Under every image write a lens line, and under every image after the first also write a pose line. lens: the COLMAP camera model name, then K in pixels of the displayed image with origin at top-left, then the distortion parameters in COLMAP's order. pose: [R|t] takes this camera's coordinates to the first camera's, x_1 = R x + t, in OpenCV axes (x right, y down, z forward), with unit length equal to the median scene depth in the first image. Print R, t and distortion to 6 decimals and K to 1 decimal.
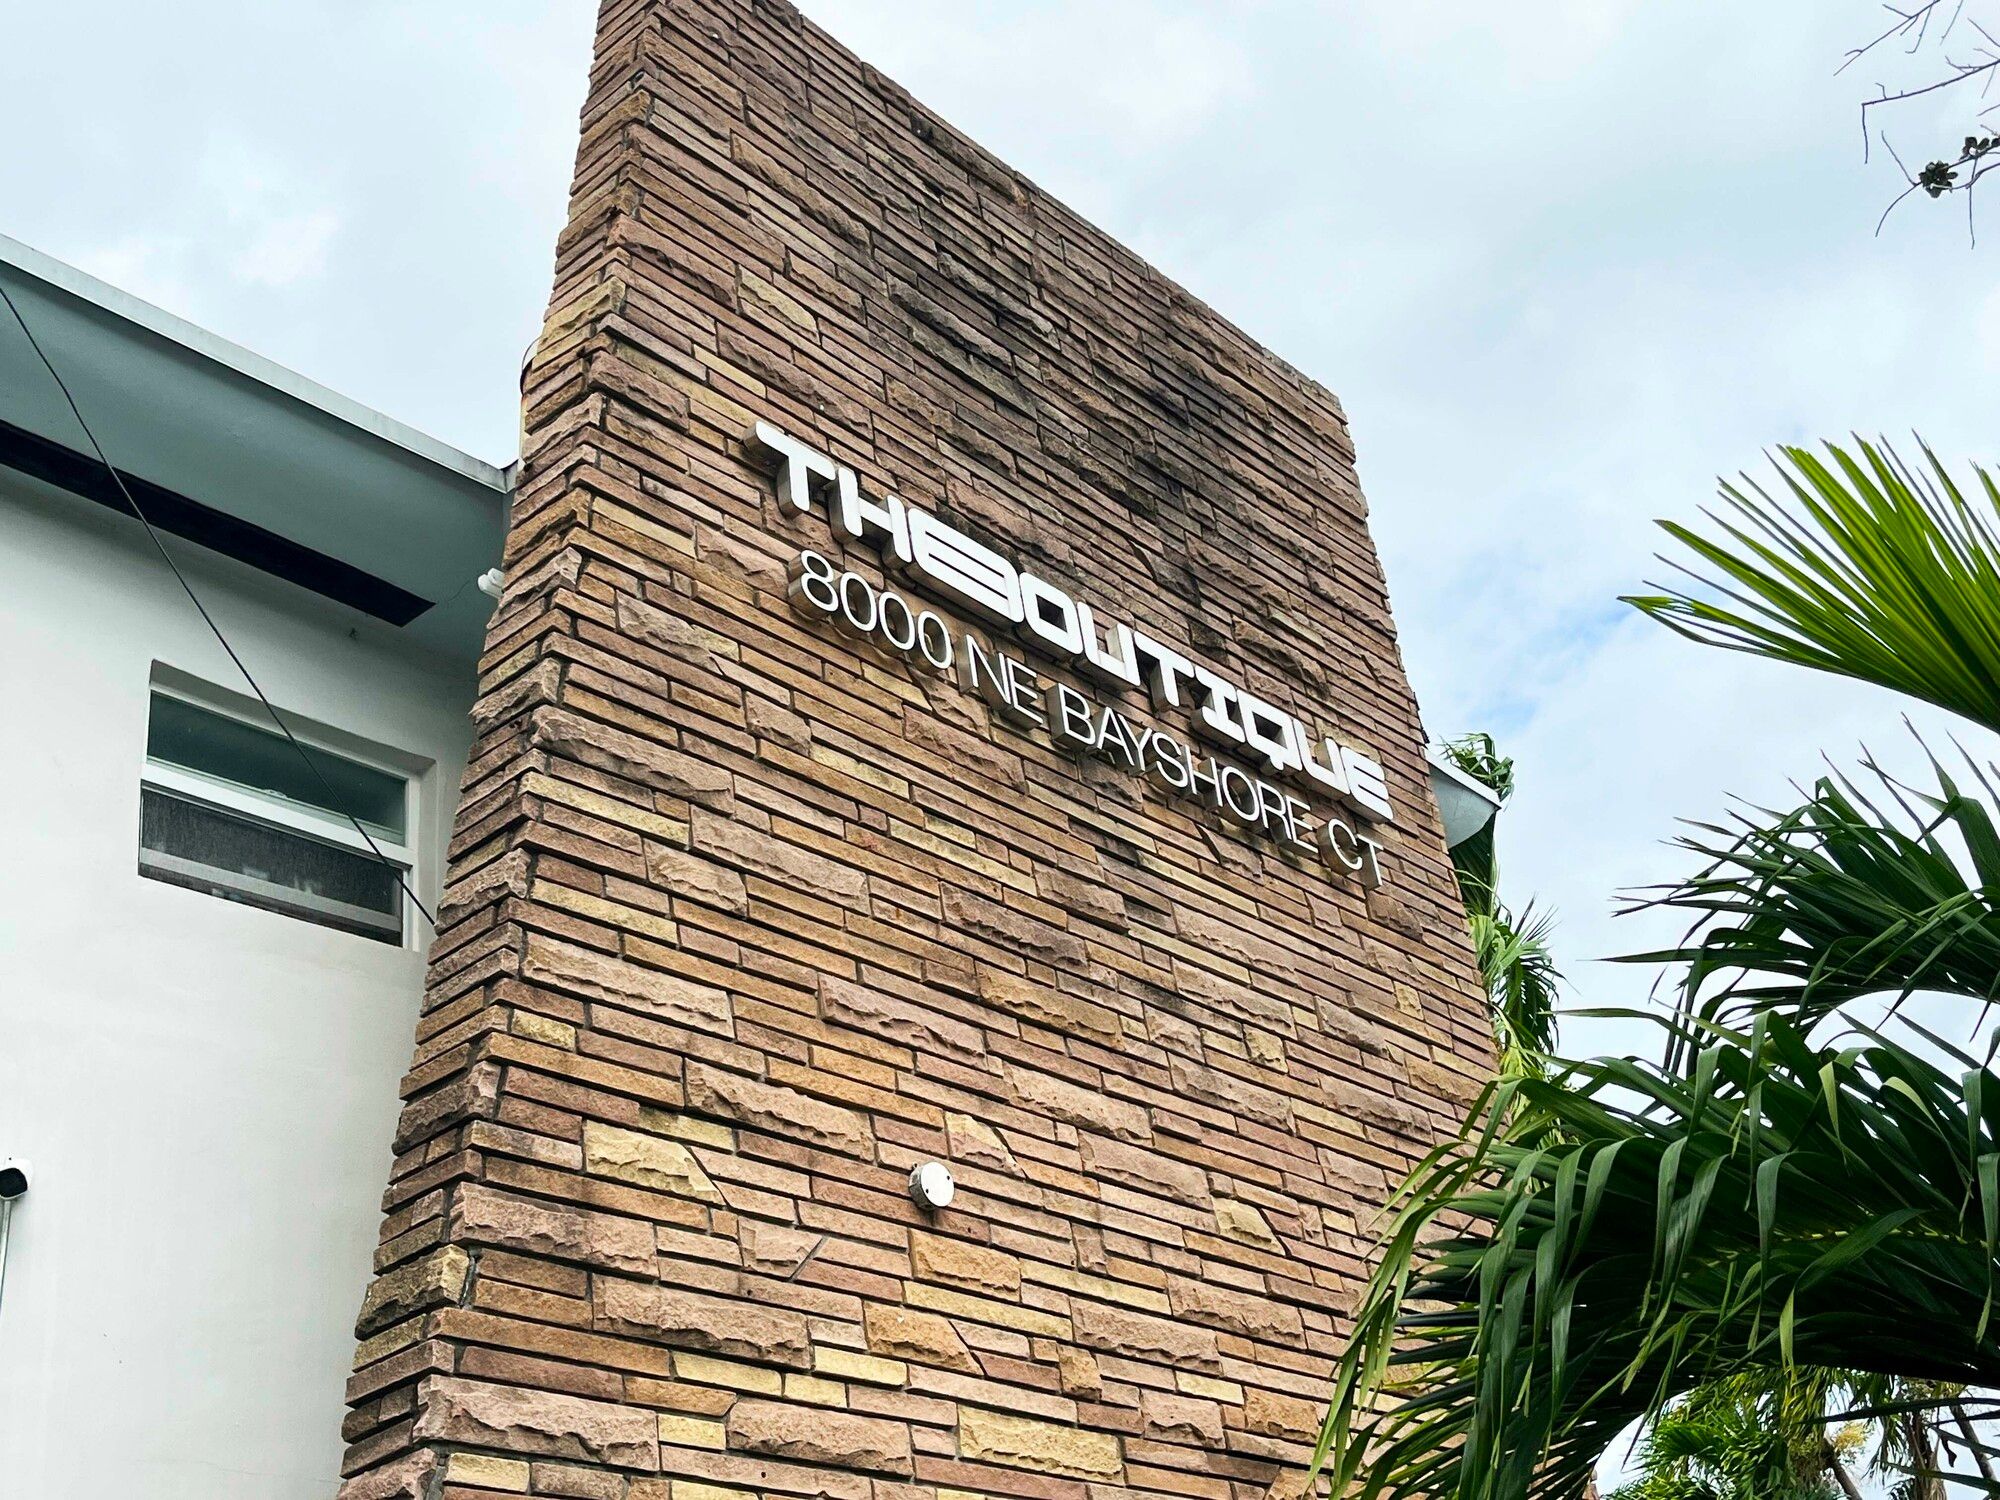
lens RADIAL K [[2384.3, 0, 1015.8], [0, 2384.3, 757.5], [0, 0, 1]] dist [0.075993, 0.000000]
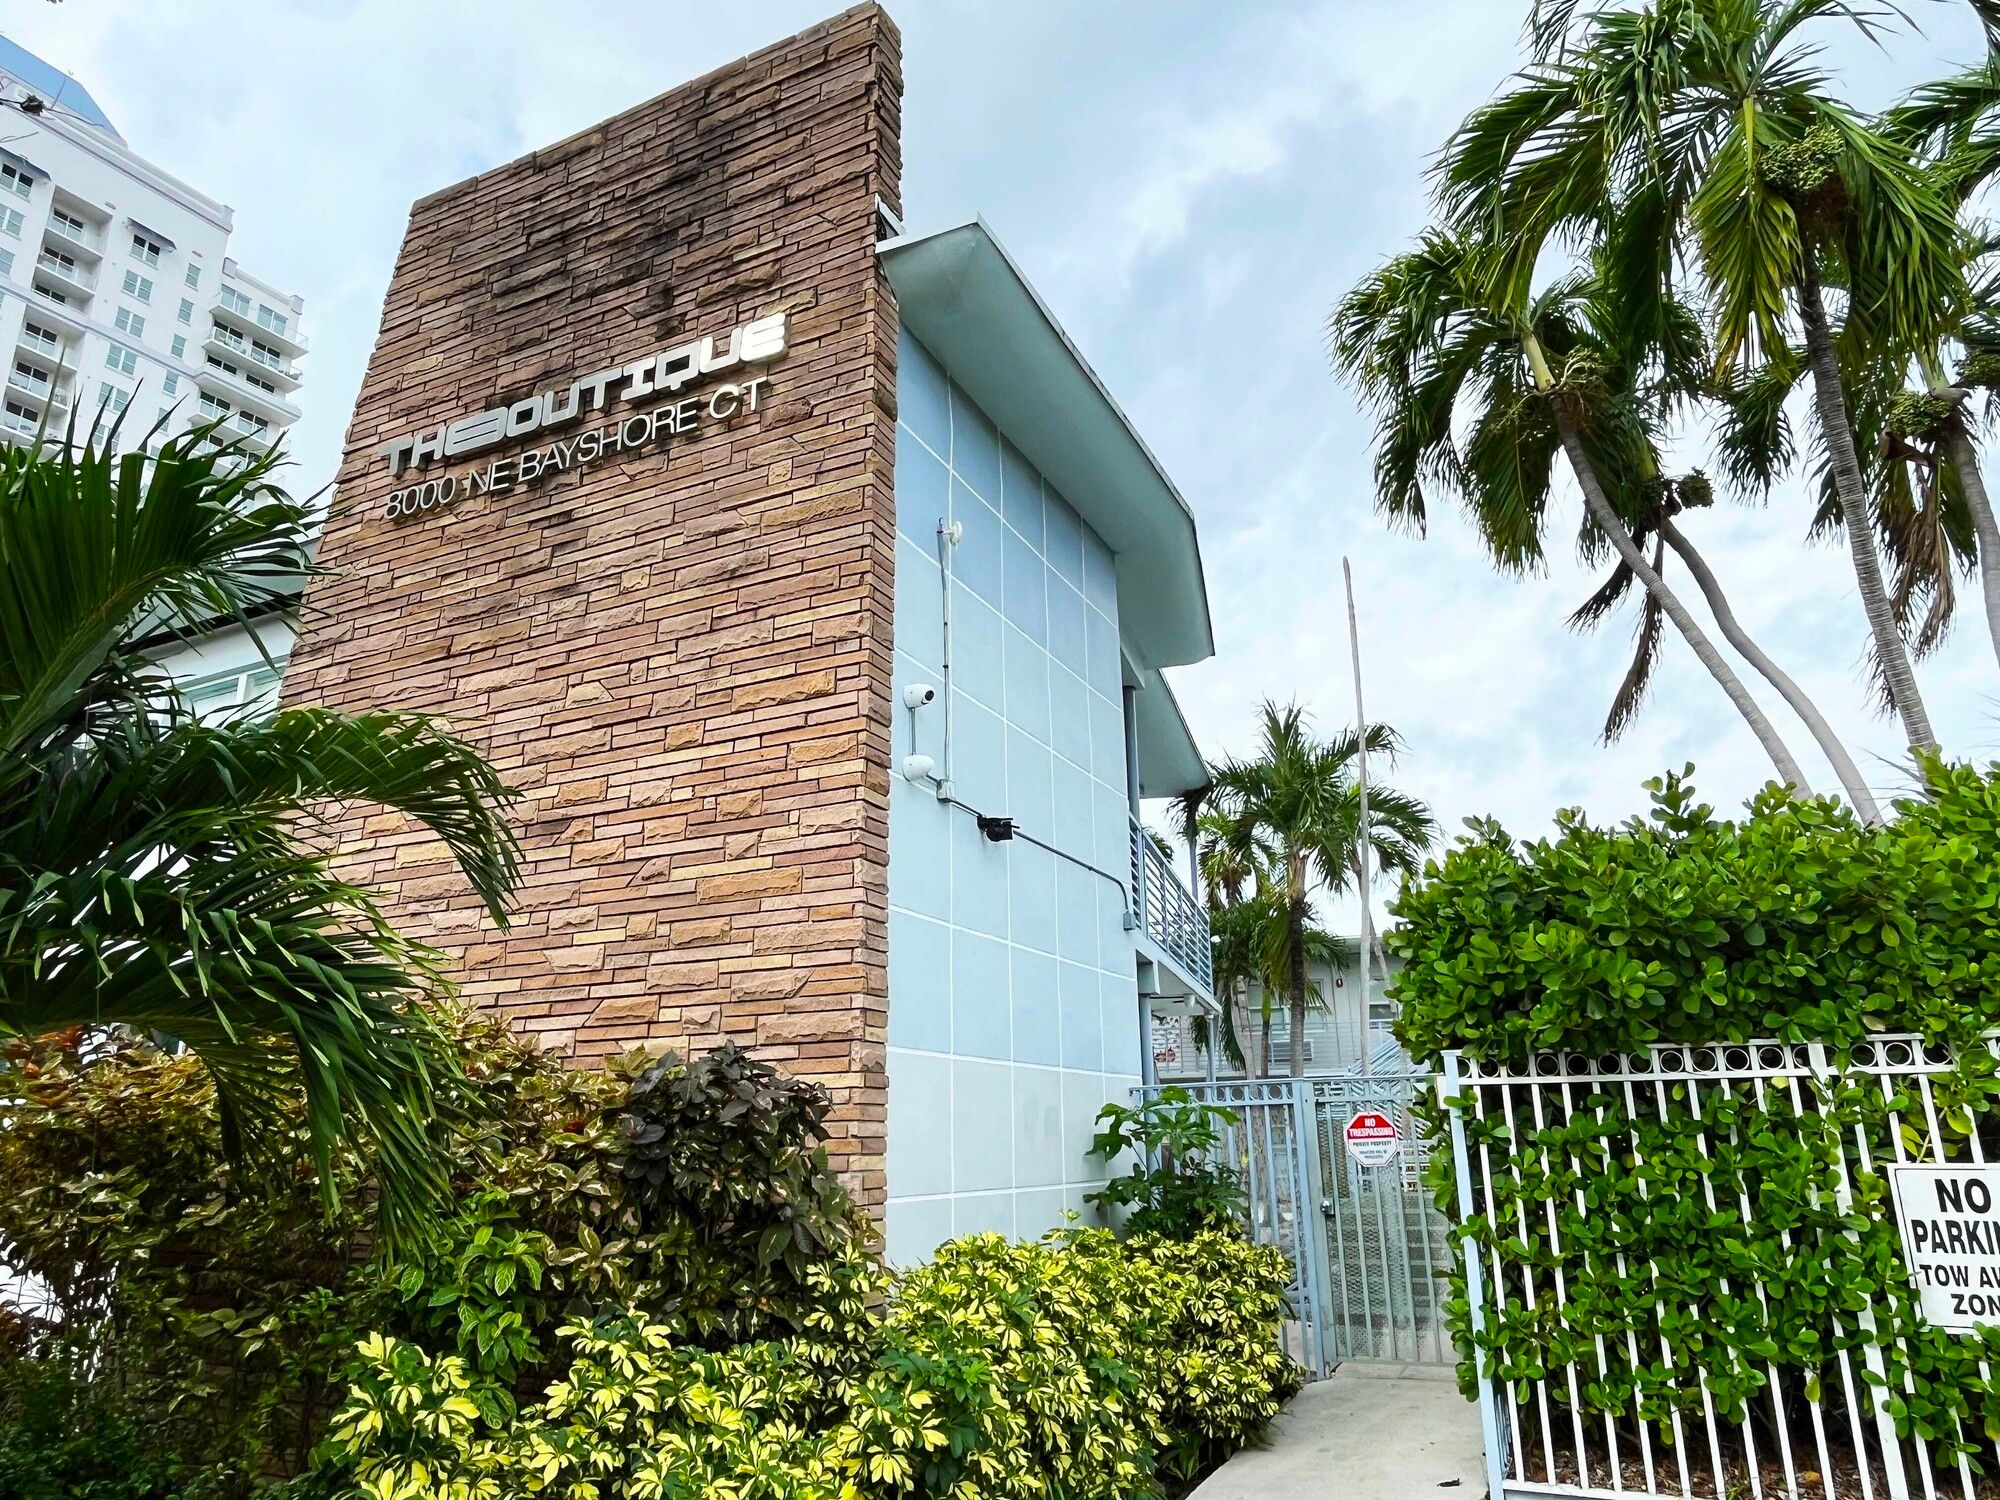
lens RADIAL K [[1285.5, 0, 999.3], [0, 1285.5, 765.9], [0, 0, 1]] dist [0.005622, 0.000632]
pose [[0.281458, -0.176052, -0.943285, 1.145527], [0.469409, 0.882636, -0.024670, 0.428693], [0.836921, -0.435843, 0.331066, 0.933740]]
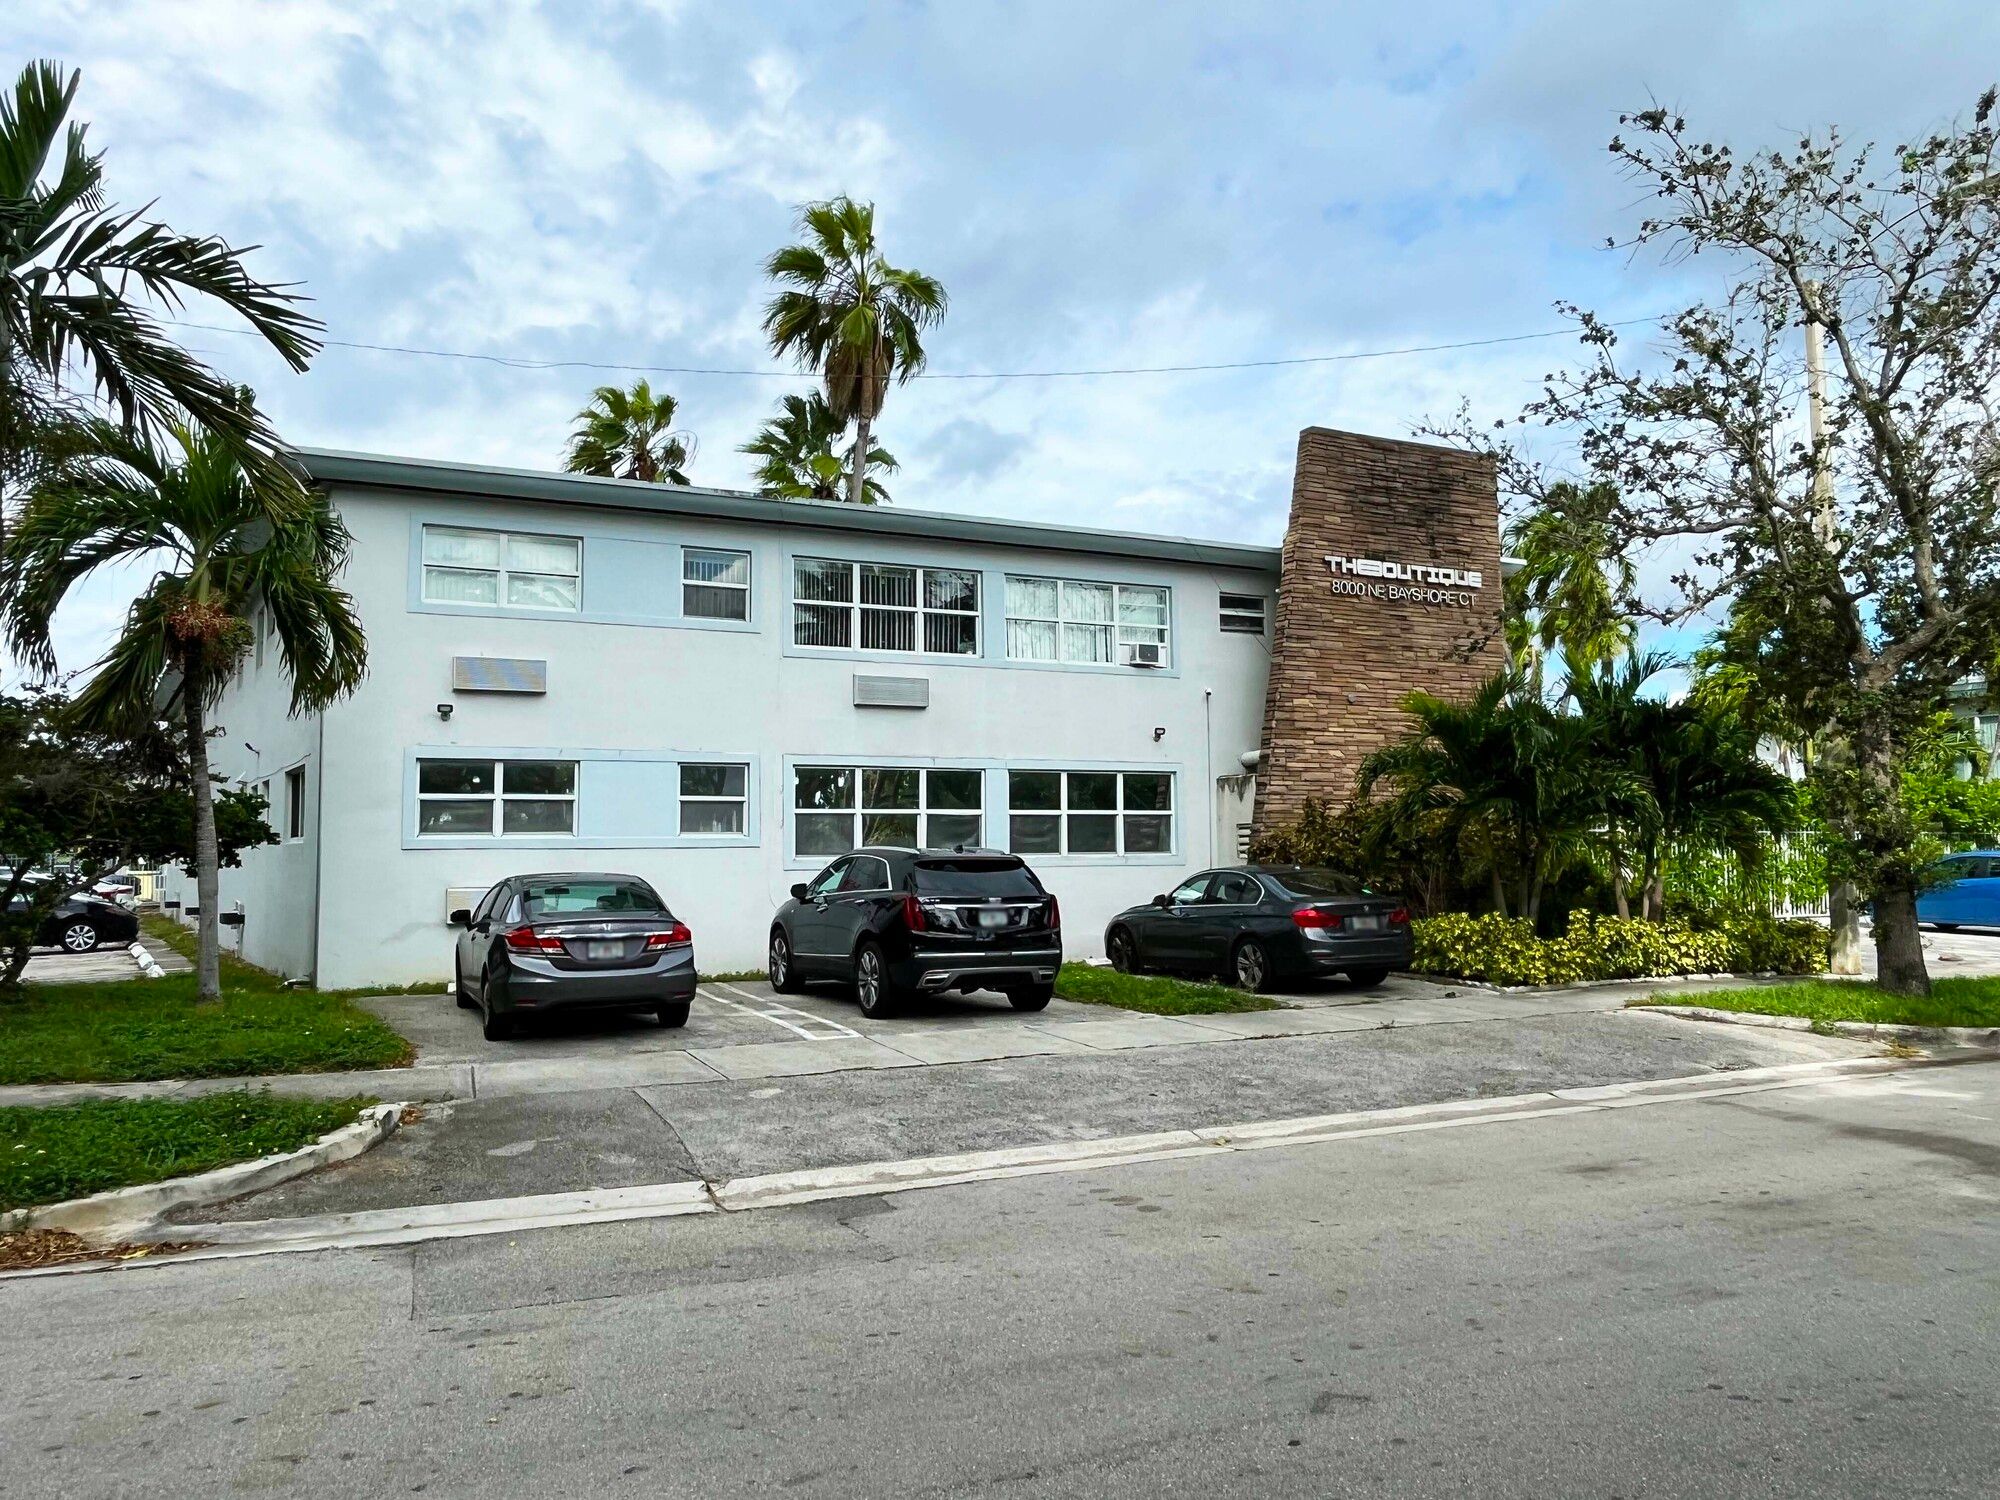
lens RADIAL K [[1354.7, 0, 1001.2], [0, 1354.7, 749.7], [0, 0, 1]] dist [-0.008850, -0.000086]
pose [[0.911497, 0.077561, -0.403927, 0.486763], [0.118622, 0.890759, 0.438723, -1.161296], [0.393829, -0.447810, 0.802724, -1.917521]]
